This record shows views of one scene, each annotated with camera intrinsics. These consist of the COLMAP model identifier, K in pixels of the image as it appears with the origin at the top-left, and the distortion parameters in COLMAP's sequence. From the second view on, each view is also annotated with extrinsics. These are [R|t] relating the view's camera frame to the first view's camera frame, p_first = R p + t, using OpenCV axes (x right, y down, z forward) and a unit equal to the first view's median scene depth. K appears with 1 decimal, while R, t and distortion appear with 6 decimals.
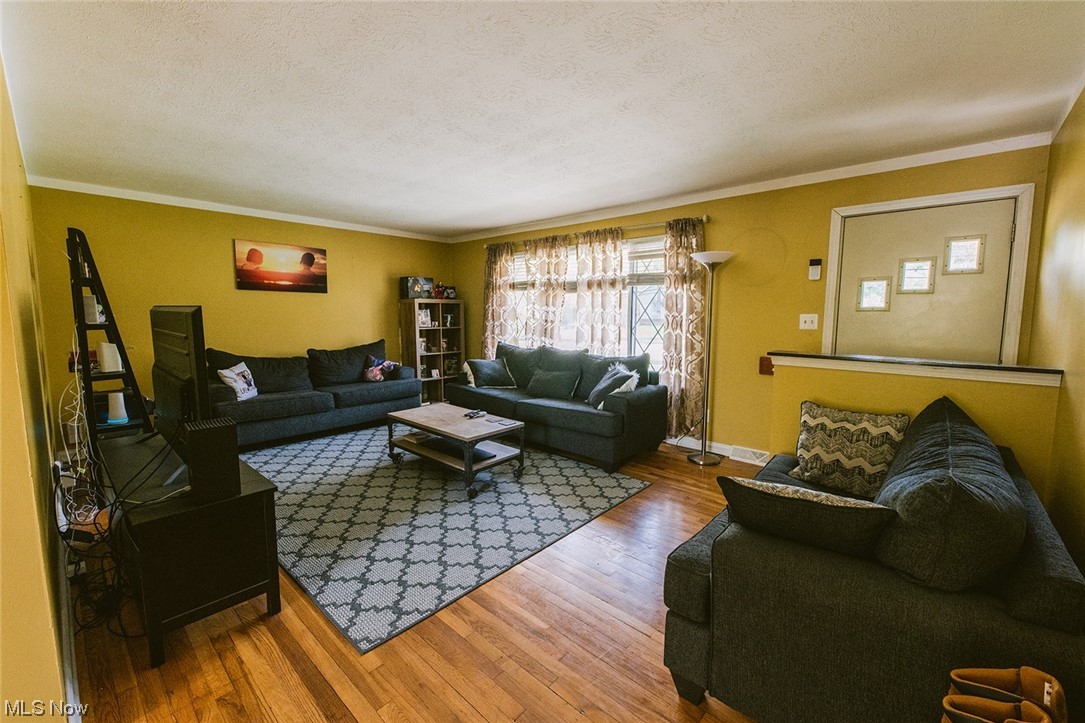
lens RADIAL K [[437.6, 0, 541.0], [0, 437.6, 357.1], [0, 0, 1]] dist [-0.003169, -0.001606]
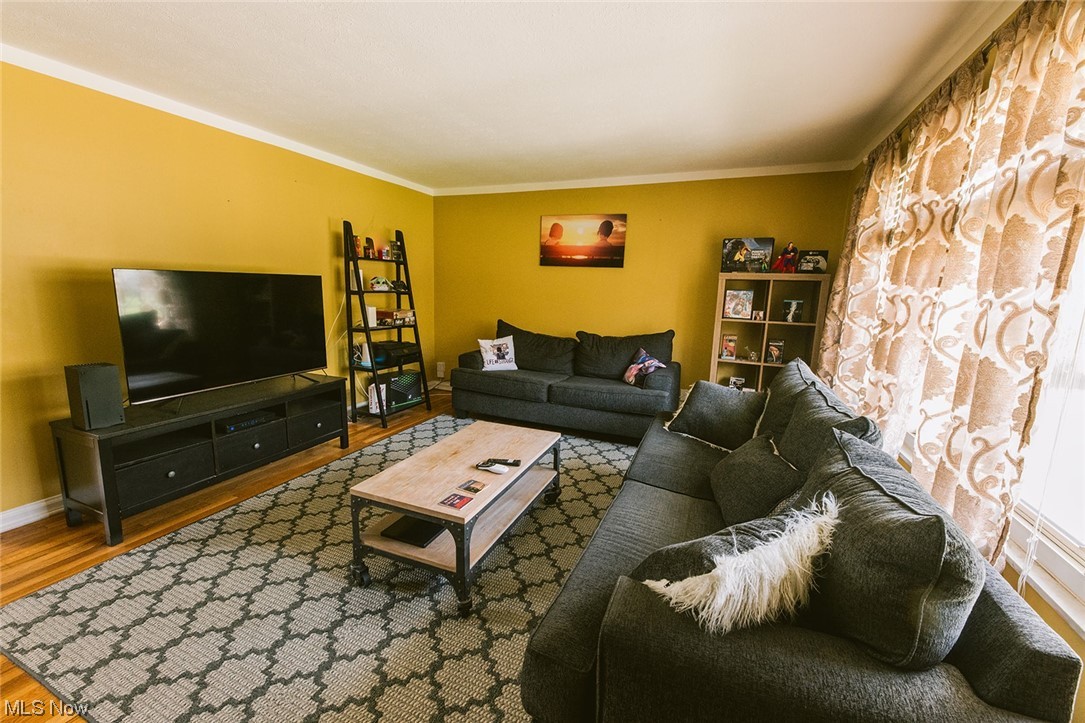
lens RADIAL K [[437.6, 0, 543.8], [0, 437.6, 362.7], [0, 0, 1]] dist [-0.003169, -0.001606]
pose [[0.333390, 0.168132, -0.927676, 0.287709], [-0.126119, 0.983080, 0.132848, -0.065963], [0.934315, 0.072708, 0.348953, 0.638982]]
